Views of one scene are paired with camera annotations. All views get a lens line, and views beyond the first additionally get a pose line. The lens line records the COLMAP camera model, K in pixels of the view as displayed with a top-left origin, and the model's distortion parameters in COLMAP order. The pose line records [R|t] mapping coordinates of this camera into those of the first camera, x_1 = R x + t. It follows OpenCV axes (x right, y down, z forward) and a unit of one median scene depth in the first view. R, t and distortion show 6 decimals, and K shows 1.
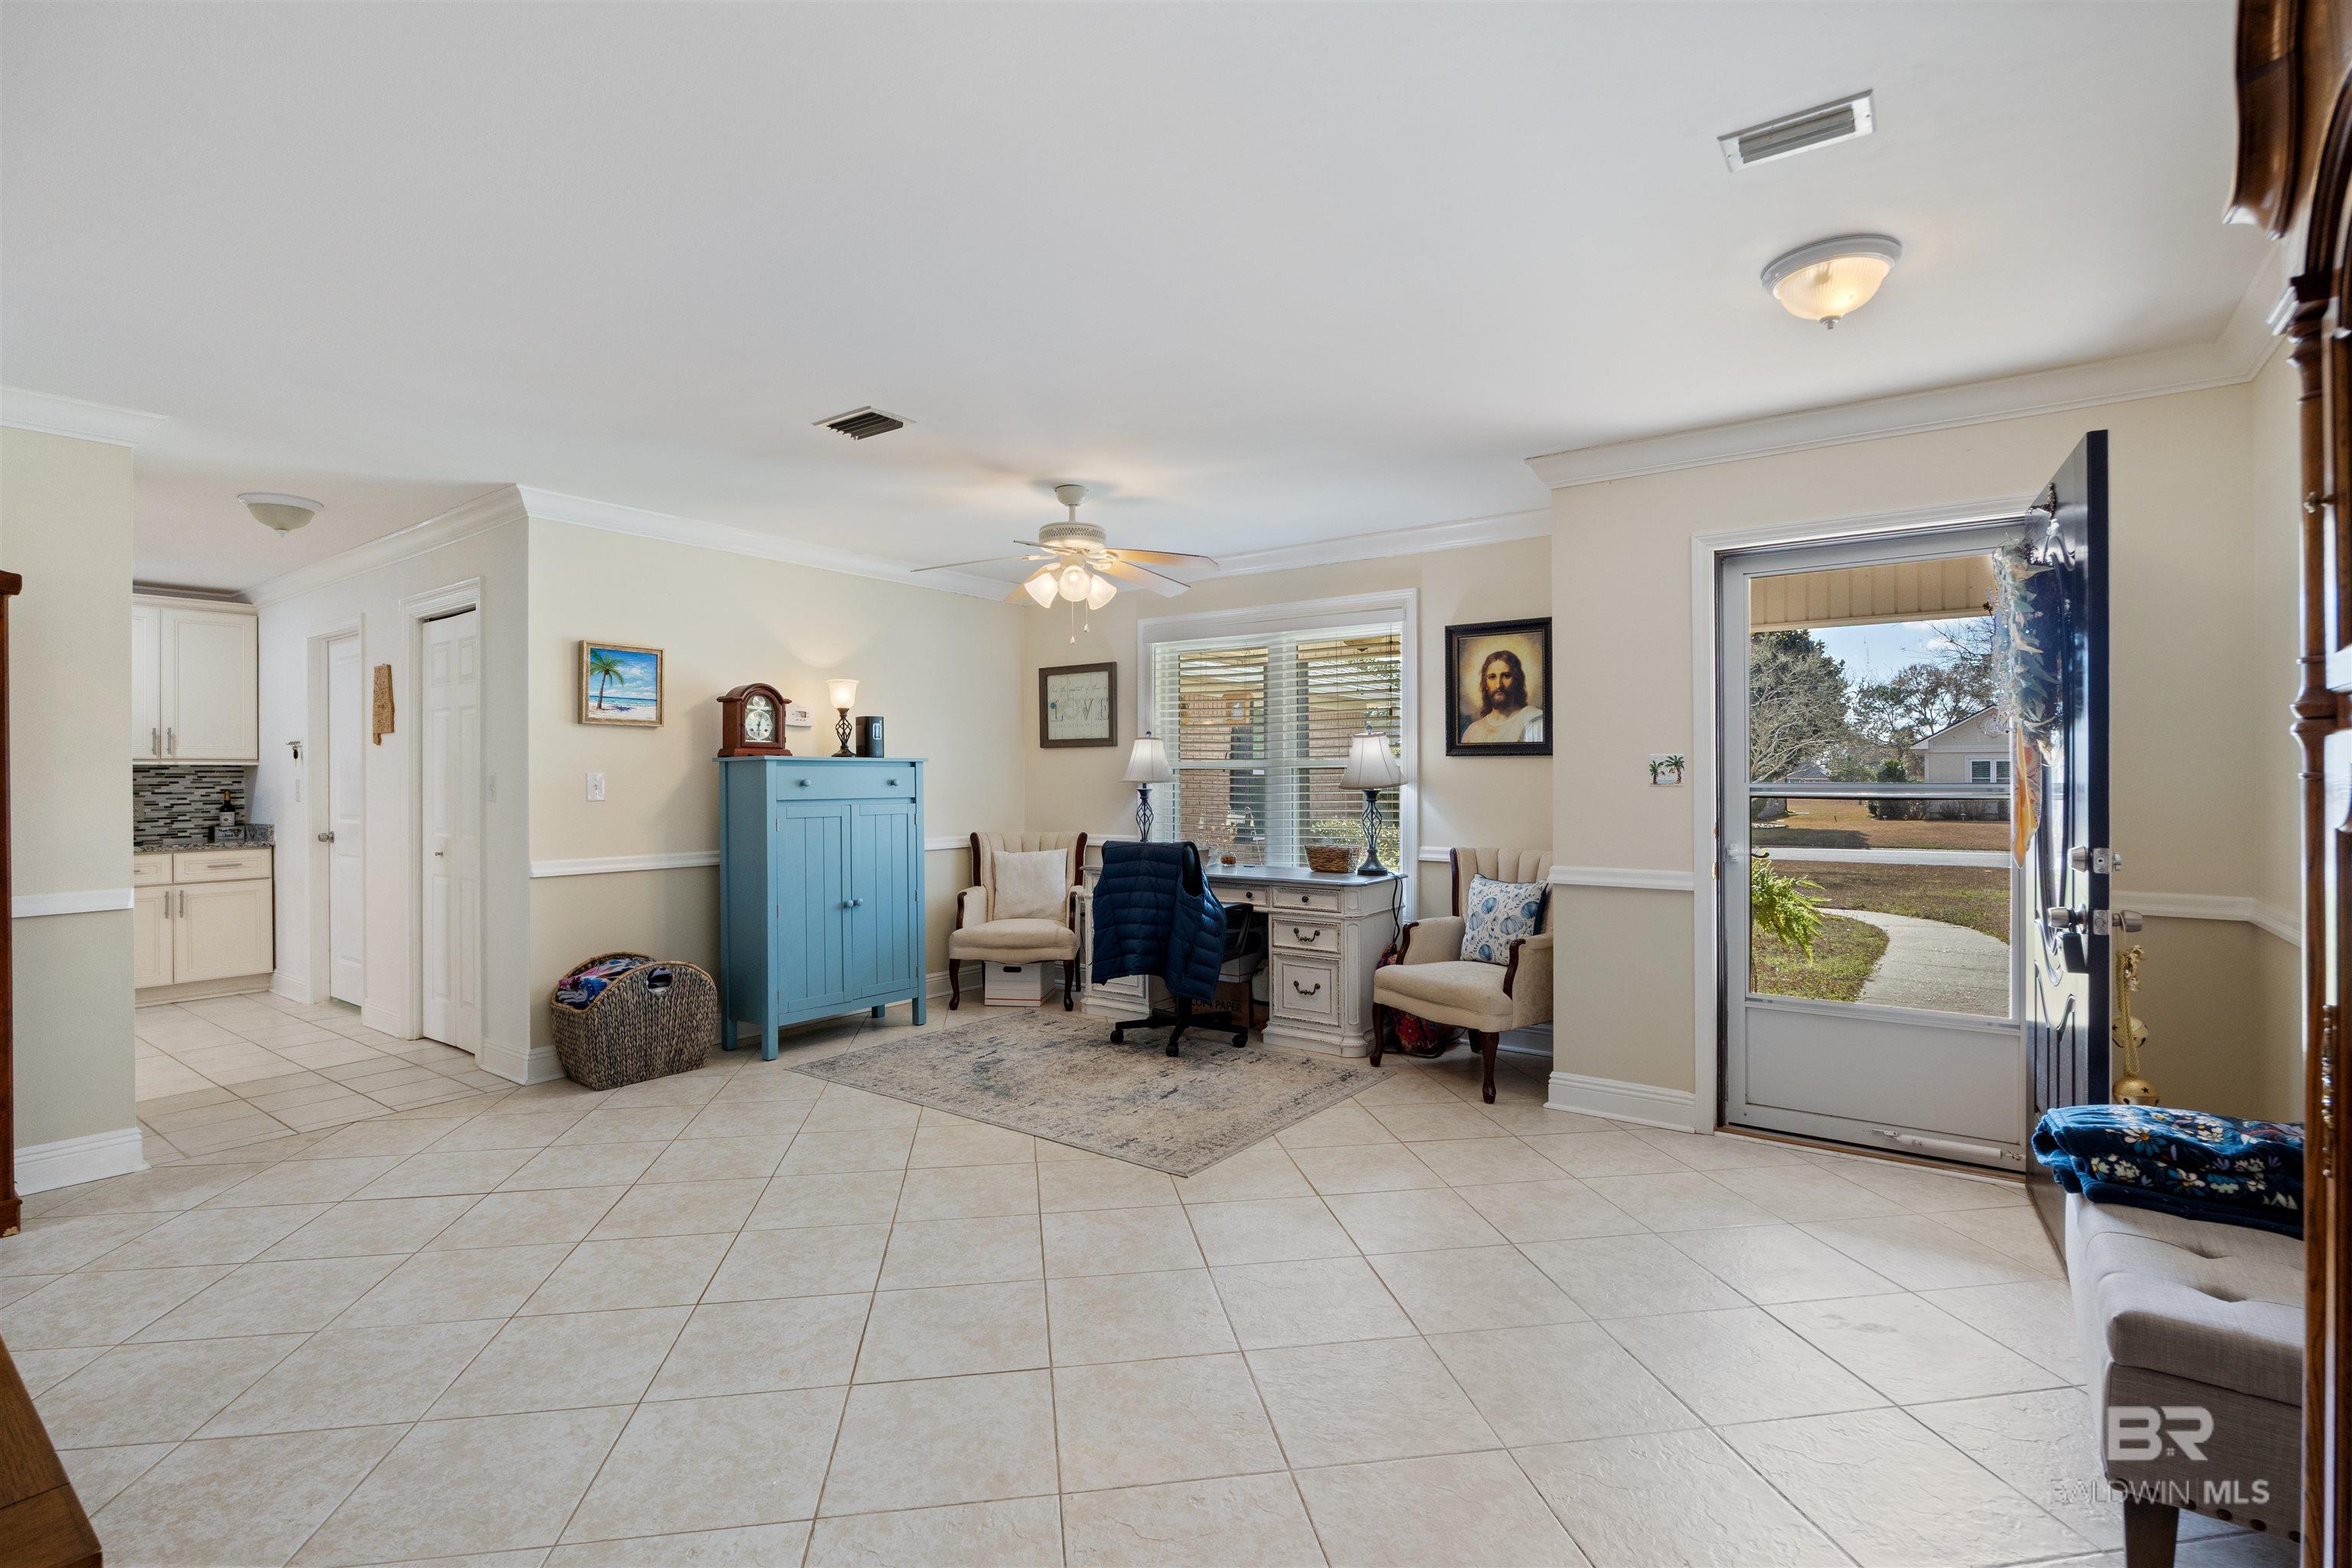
lens RADIAL K [[1063.3, 0, 1185.4], [0, 1063.3, 770.8], [0, 0, 1]] dist [-0.010307, 0.000310]
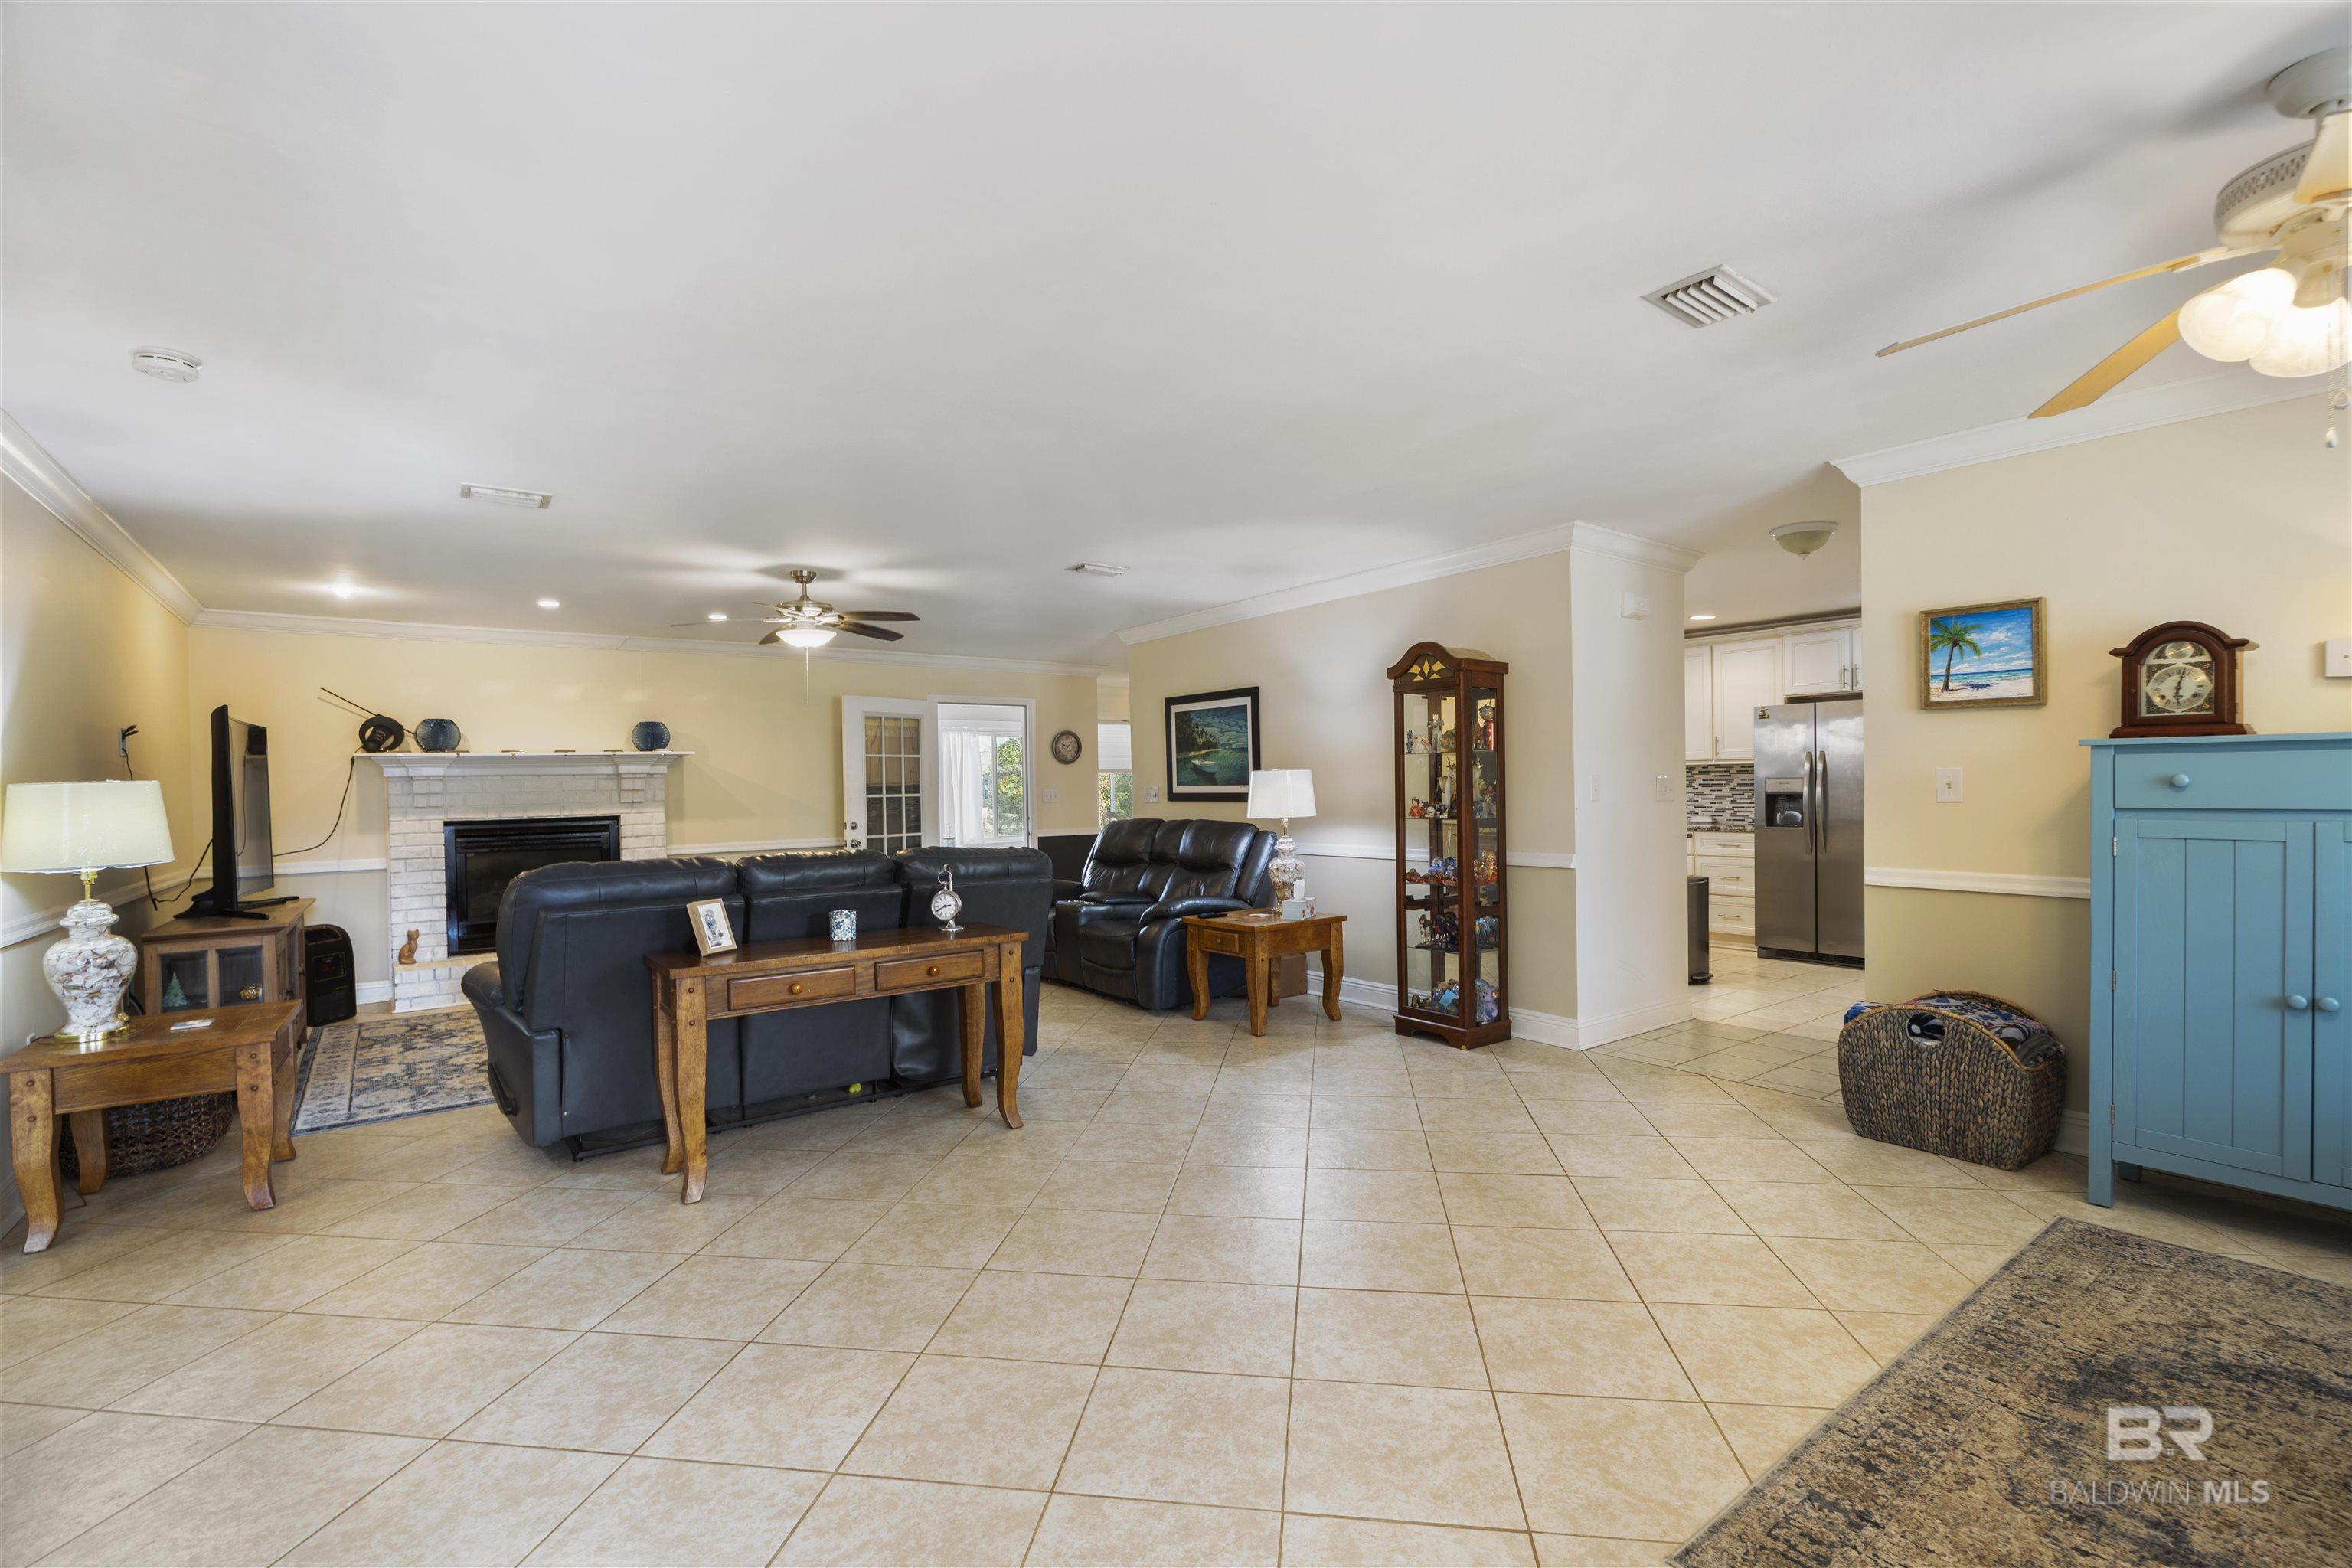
lens RADIAL K [[1063.3, 0, 1189.7], [0, 1063.3, 794.5], [0, 0, 1]] dist [-0.010307, 0.000310]
pose [[-0.291240, 0.017273, -0.956494, 0.384654], [0.024798, 0.999637, 0.010502, -0.000865], [0.956329, -0.020660, -0.291563, 0.648579]]
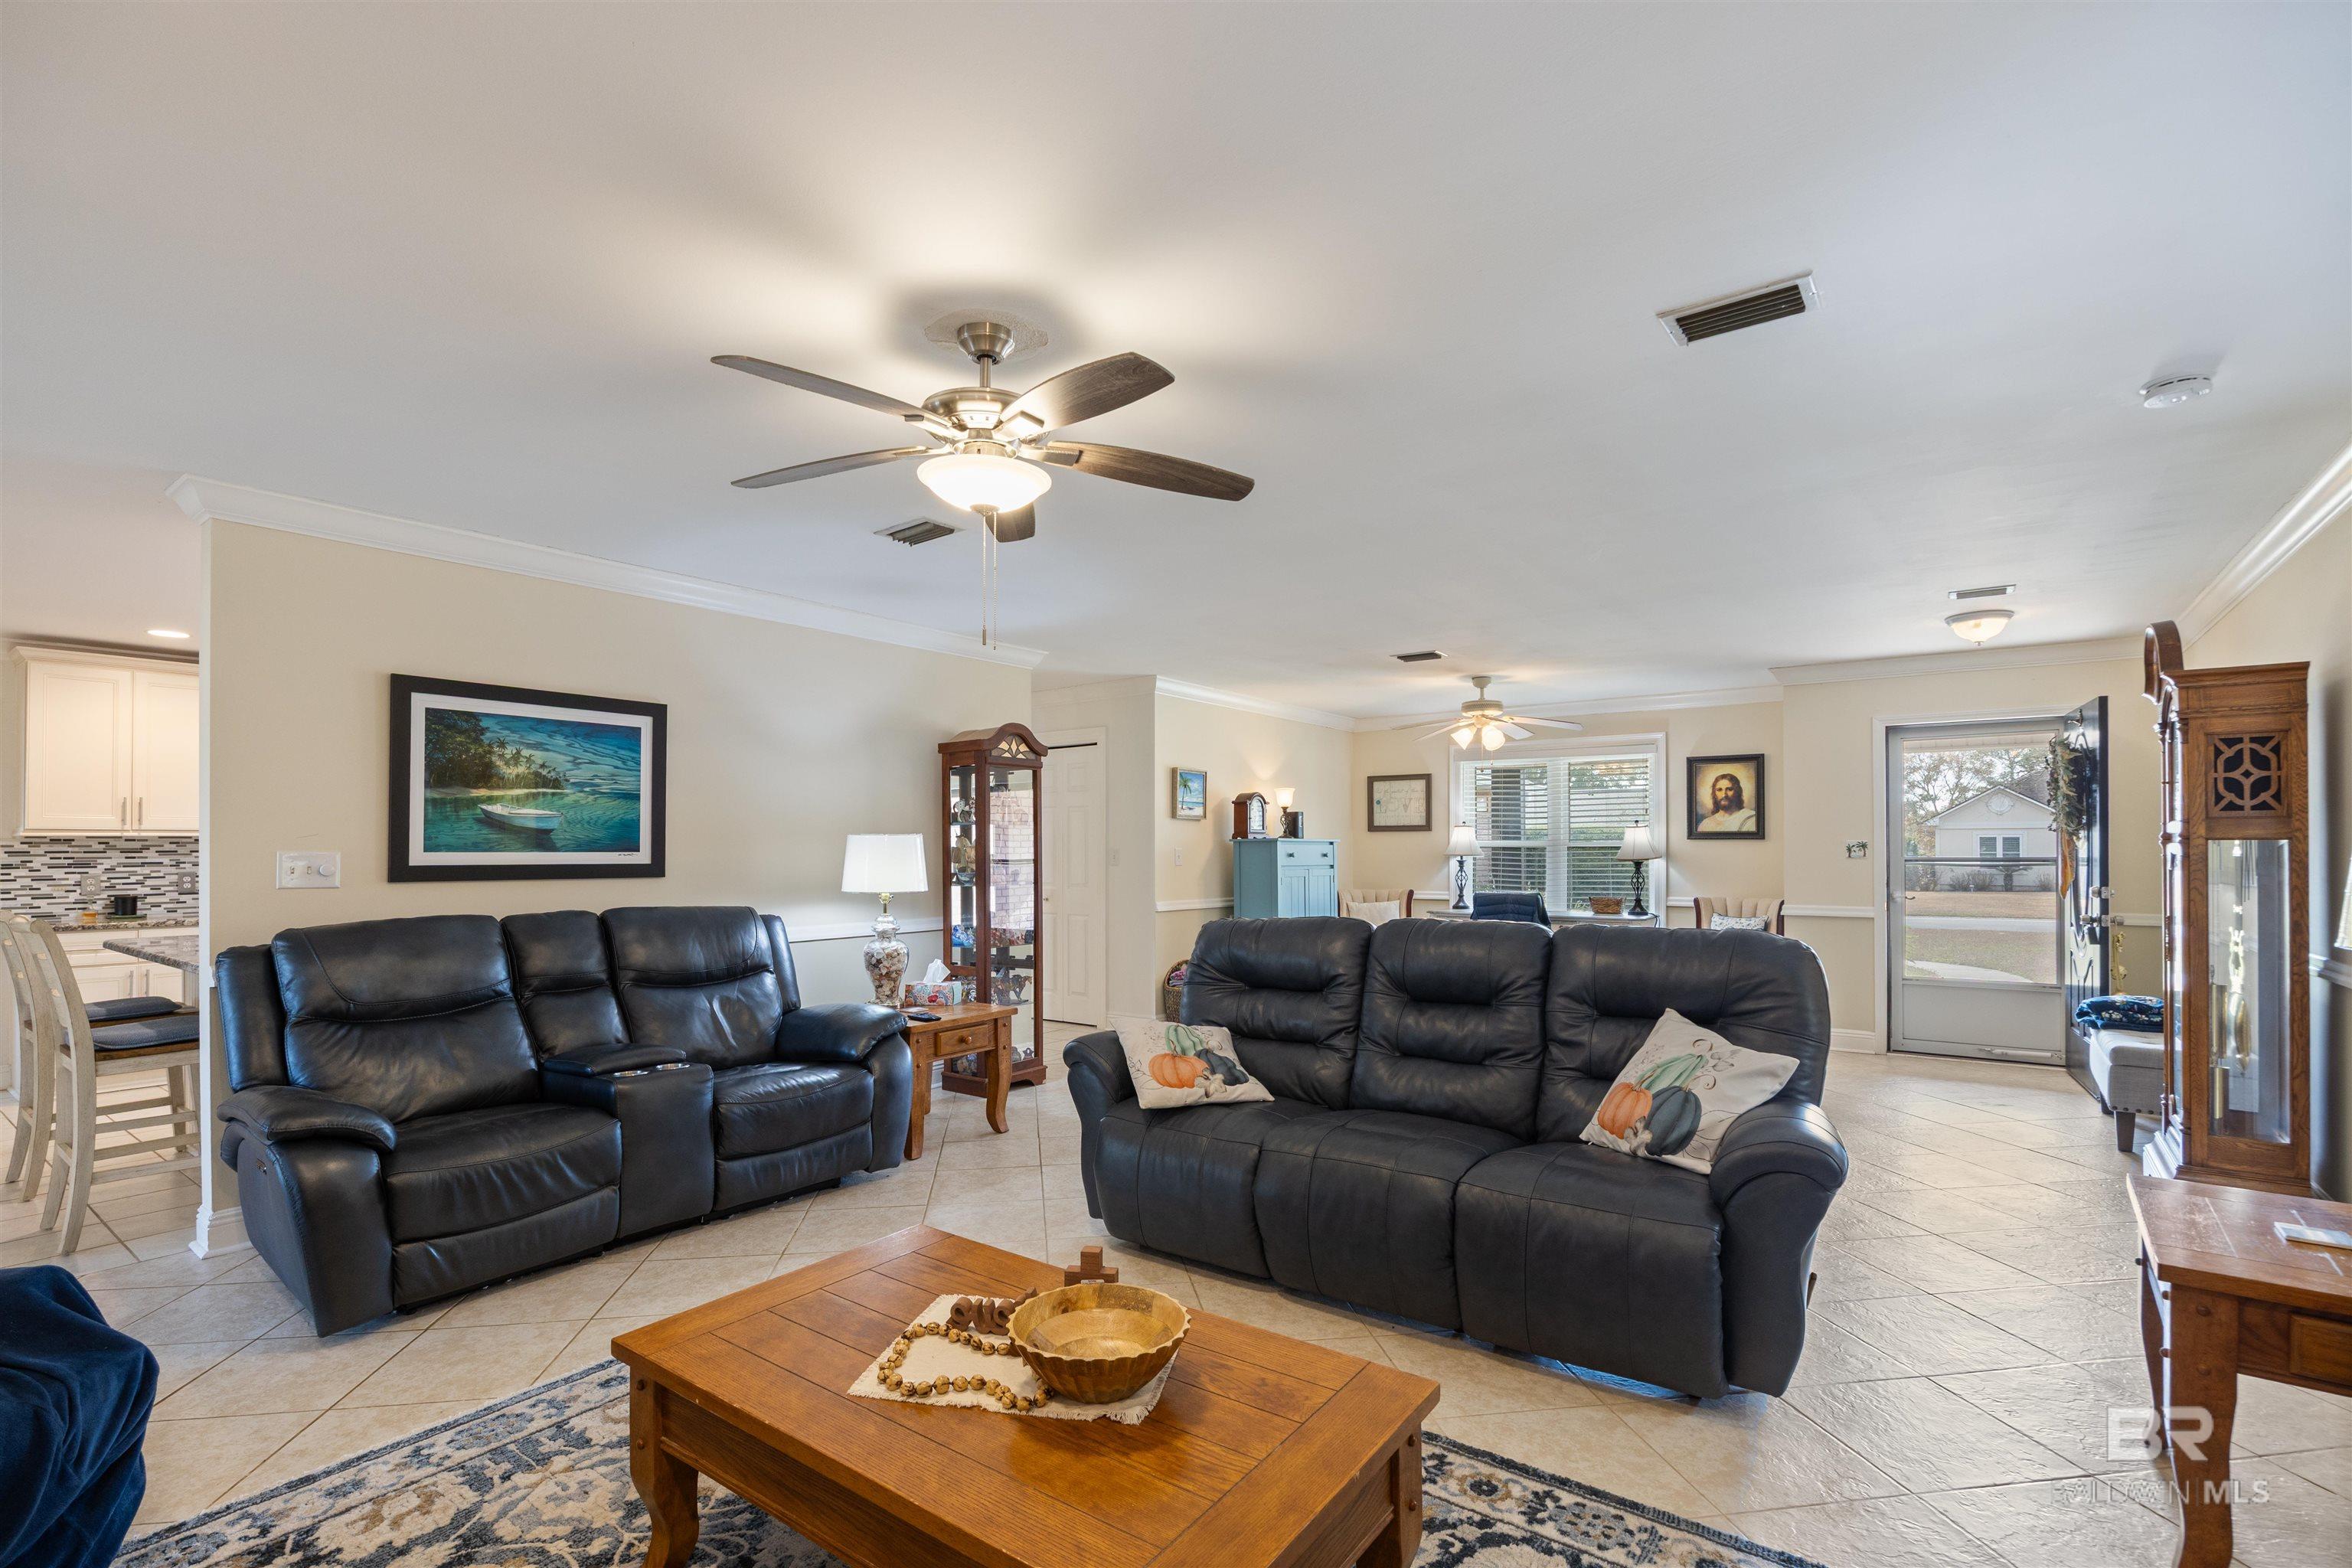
lens RADIAL K [[1063.3, 0, 1168.7], [0, 1063.3, 836.1], [0, 0, 1]] dist [-0.010307, 0.000310]
pose [[0.999947, 0.003221, -0.009785, -0.535429], [-0.003291, 0.999969, -0.007144, -0.005152], [0.009762, 0.007176, 0.999927, -0.613532]]
